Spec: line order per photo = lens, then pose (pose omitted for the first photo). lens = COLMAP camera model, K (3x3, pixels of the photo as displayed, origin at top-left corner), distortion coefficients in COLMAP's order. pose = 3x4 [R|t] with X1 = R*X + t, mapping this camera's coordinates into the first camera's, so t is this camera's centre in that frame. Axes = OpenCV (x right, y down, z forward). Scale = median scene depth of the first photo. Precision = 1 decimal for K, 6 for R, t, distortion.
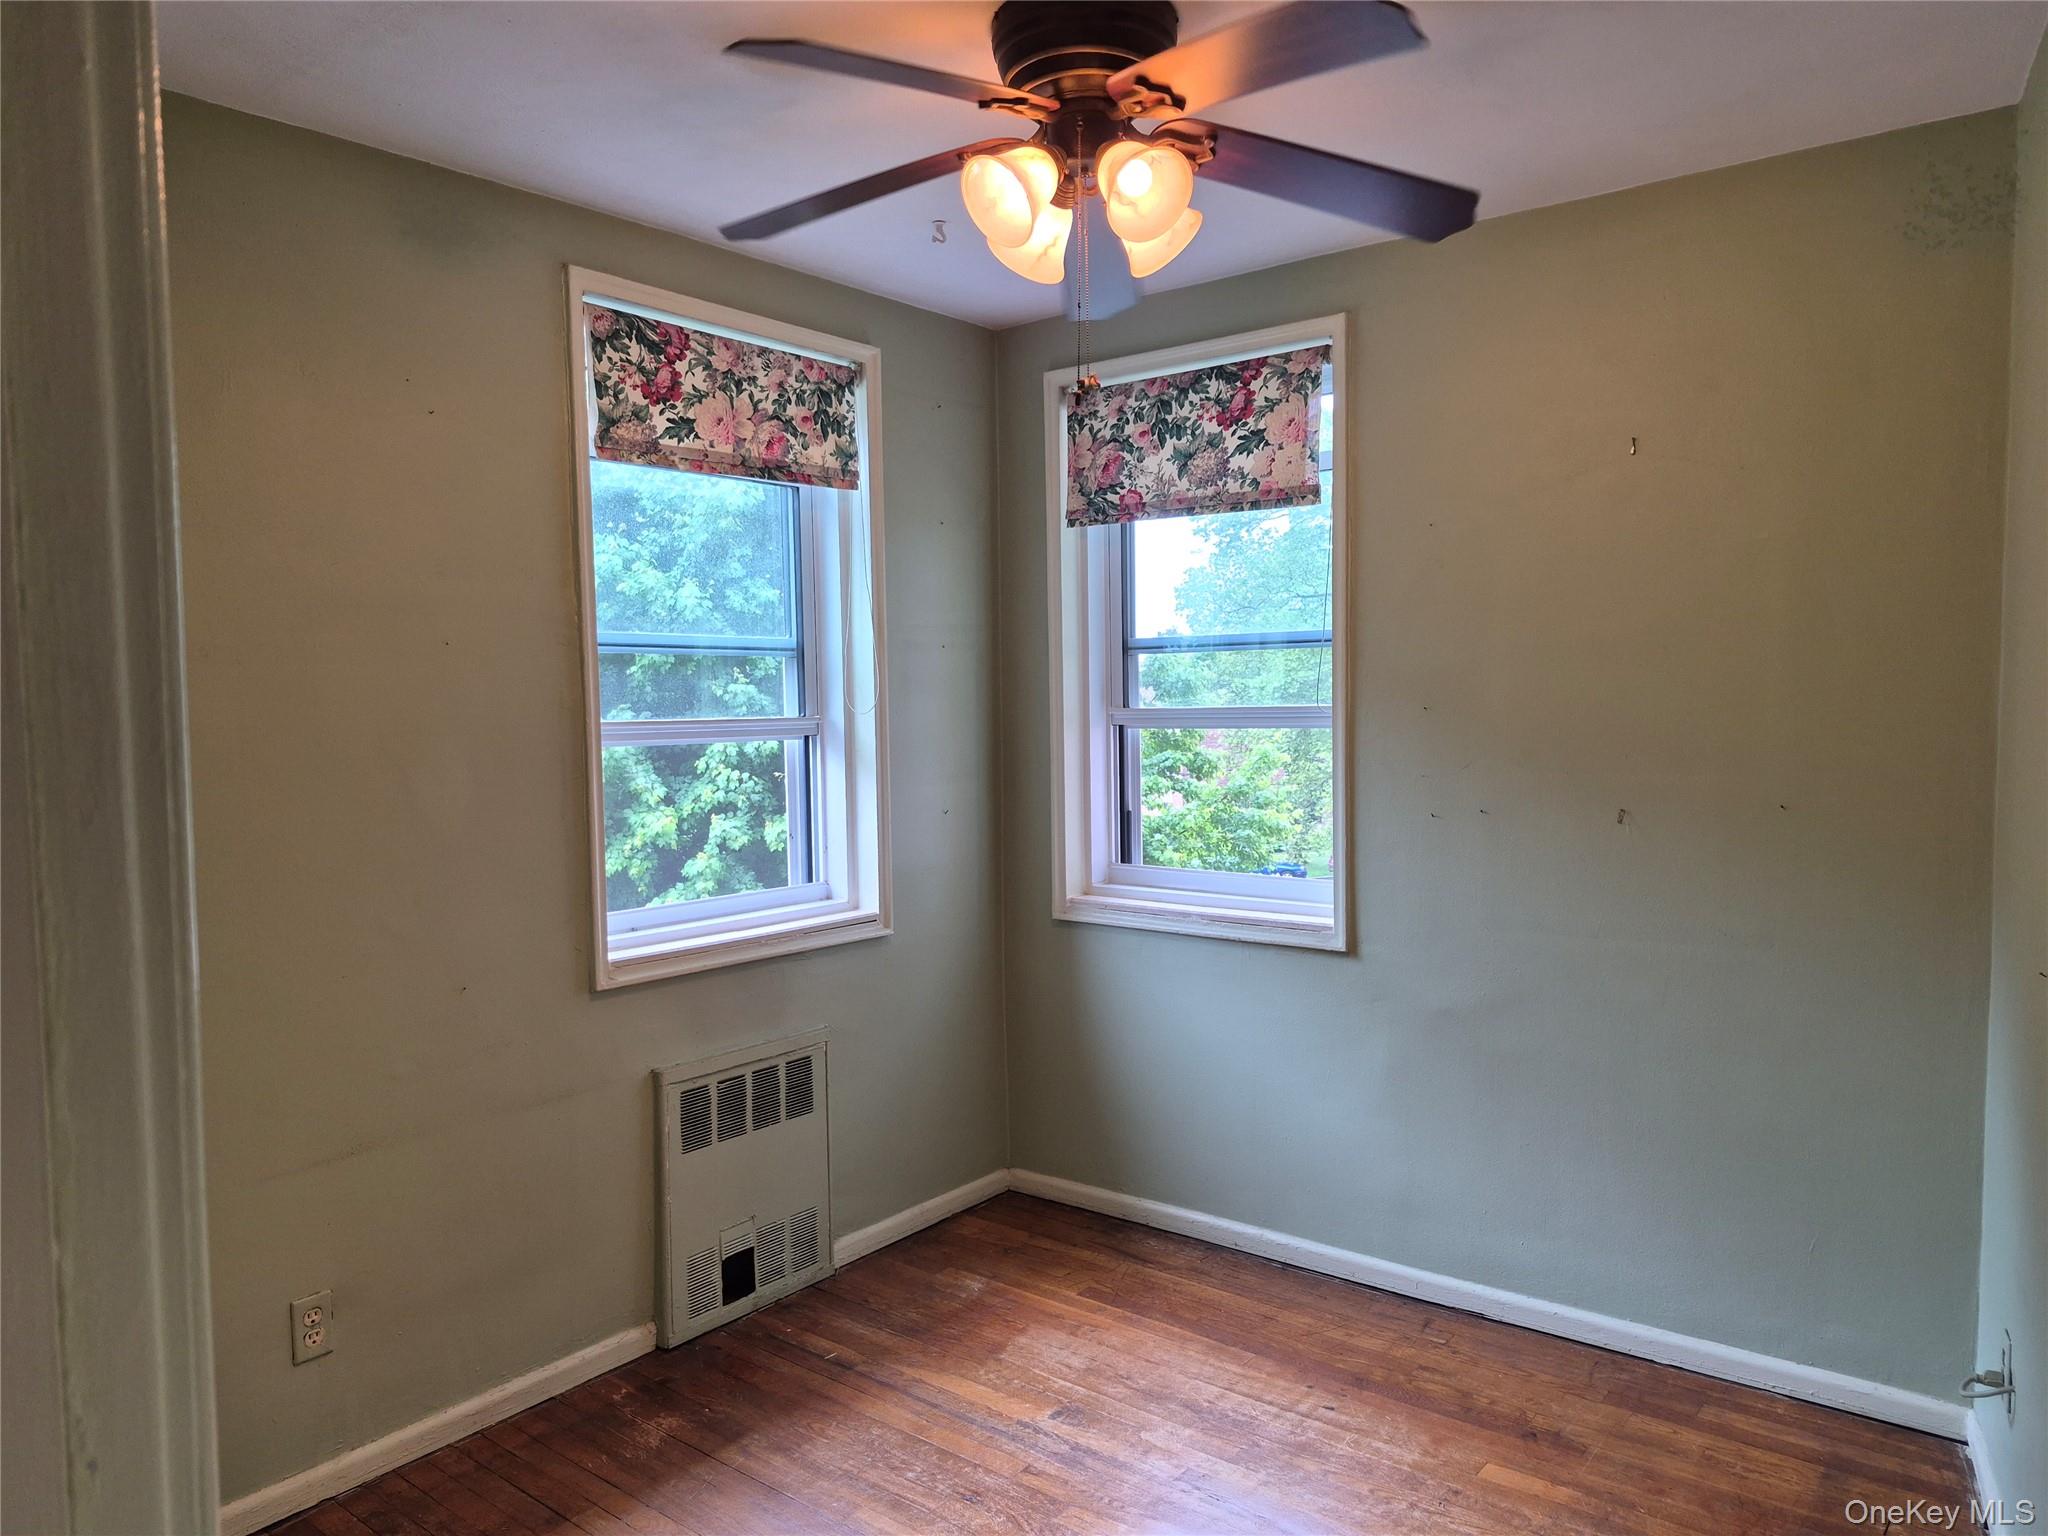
lens RADIAL K [[1424.7, 0, 1027.3], [0, 1424.7, 783.1], [0, 0, 1]] dist [0.076866, -0.003636]
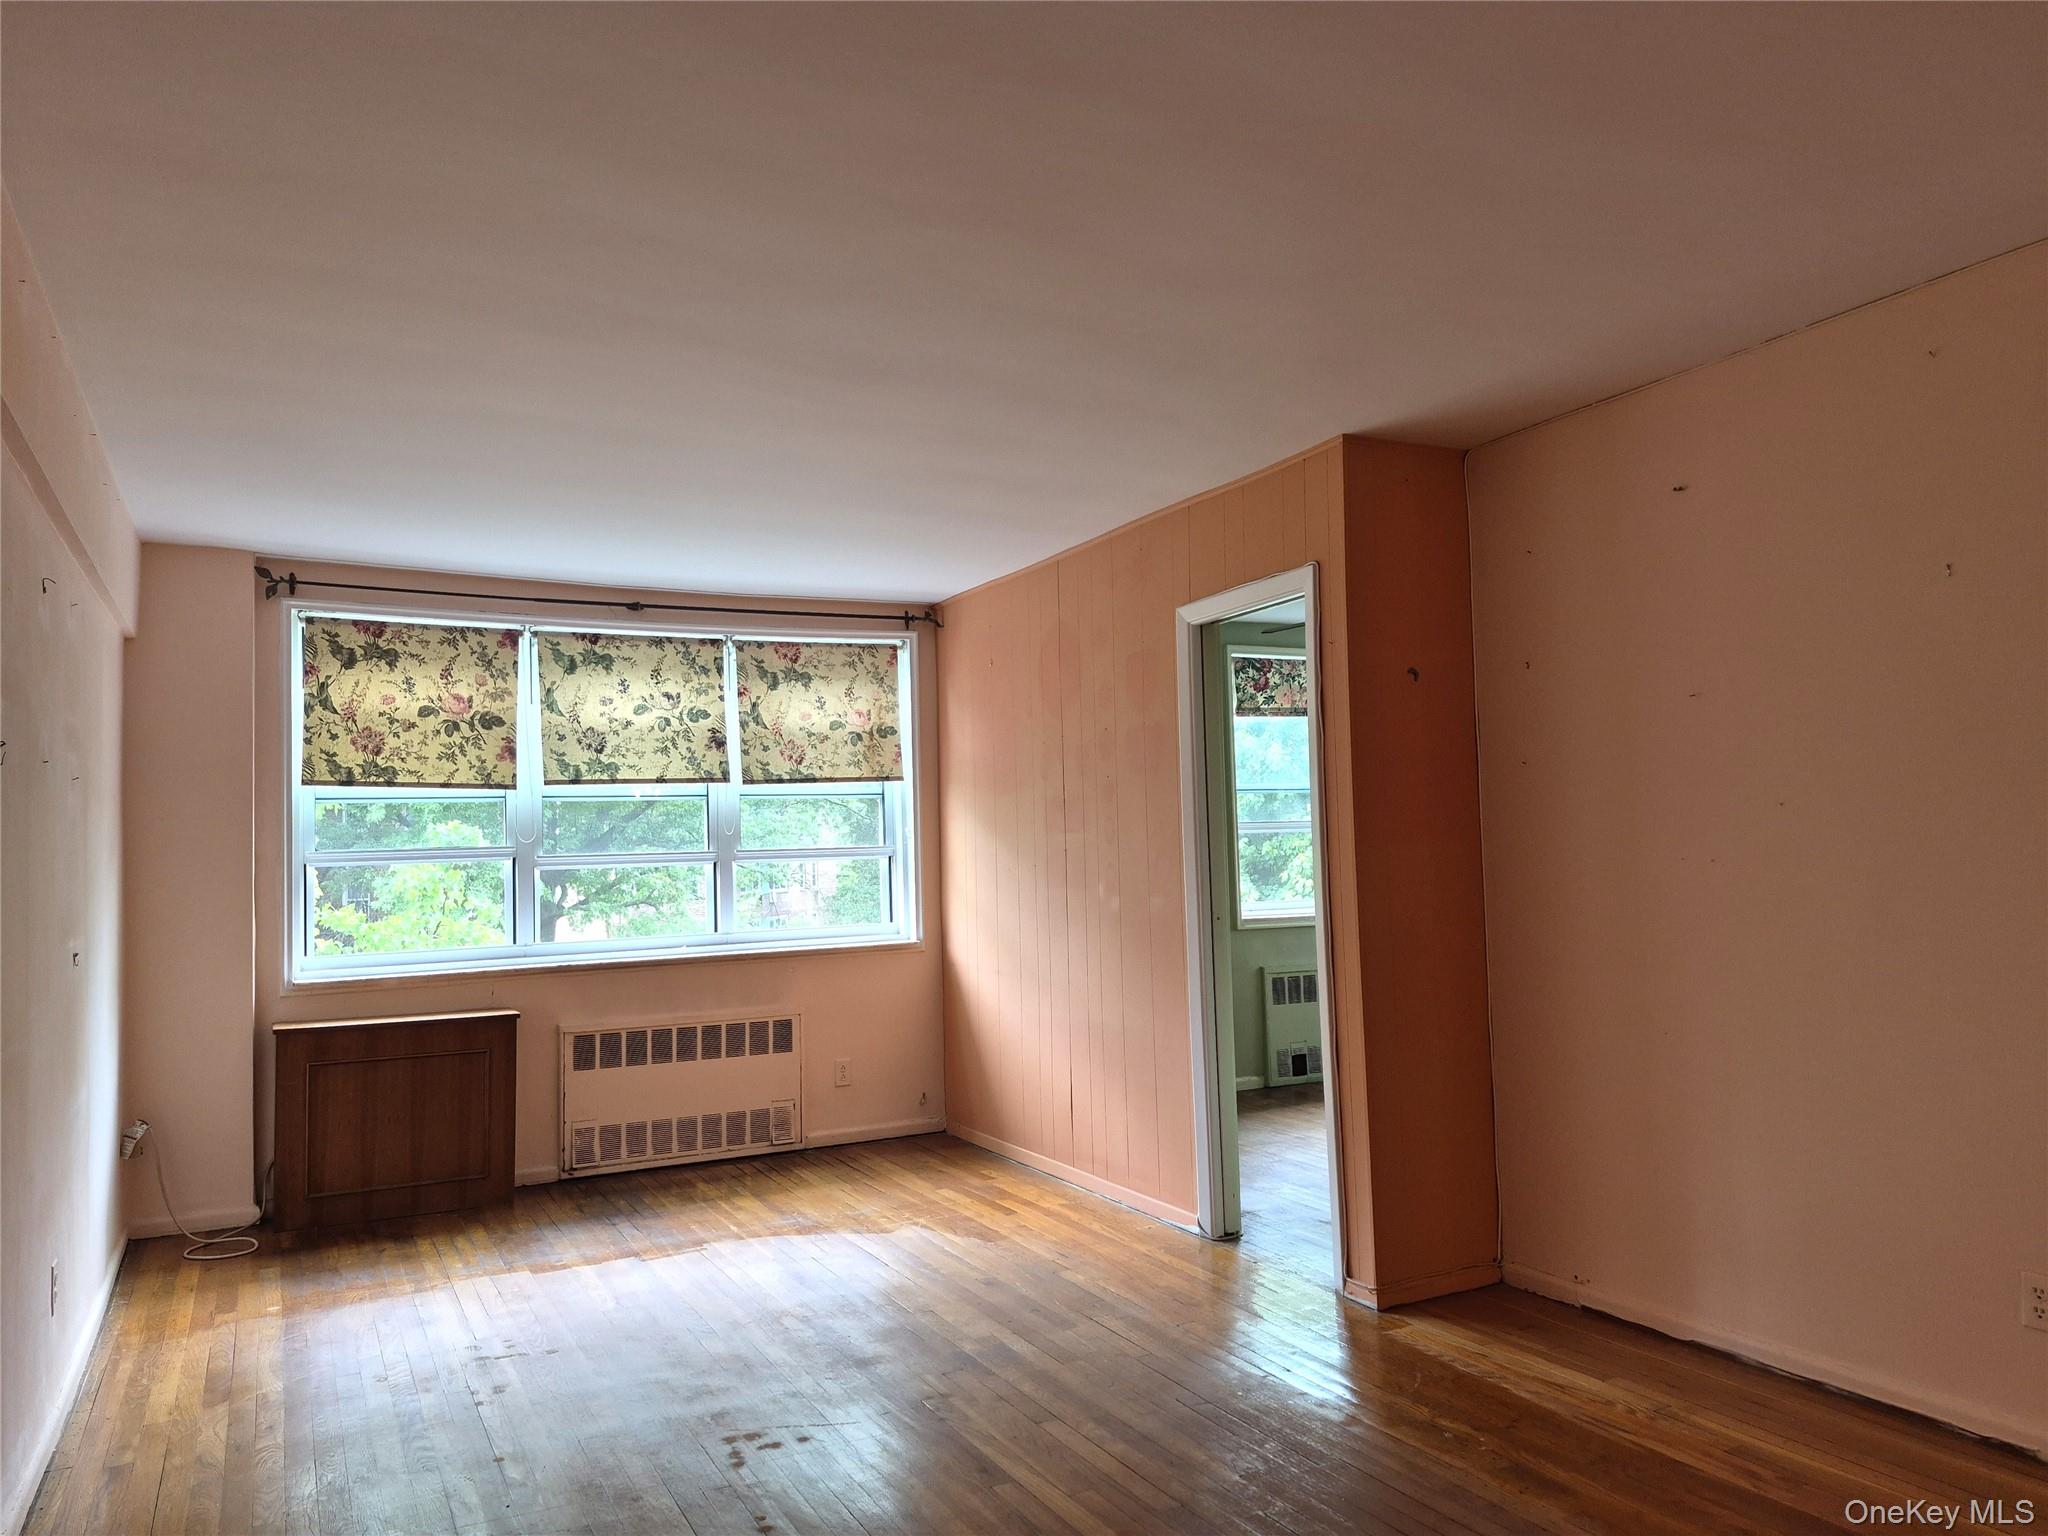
lens RADIAL K [[1424.7, 0, 984.4], [0, 1424.7, 729.4], [0, 0, 1]] dist [0.076866, -0.003636]
pose [[0.907707, -0.040255, -0.417670, 0.330814], [-0.017178, 0.990988, -0.132844, 0.132014], [0.419254, 0.127758, 0.898835, -1.373330]]
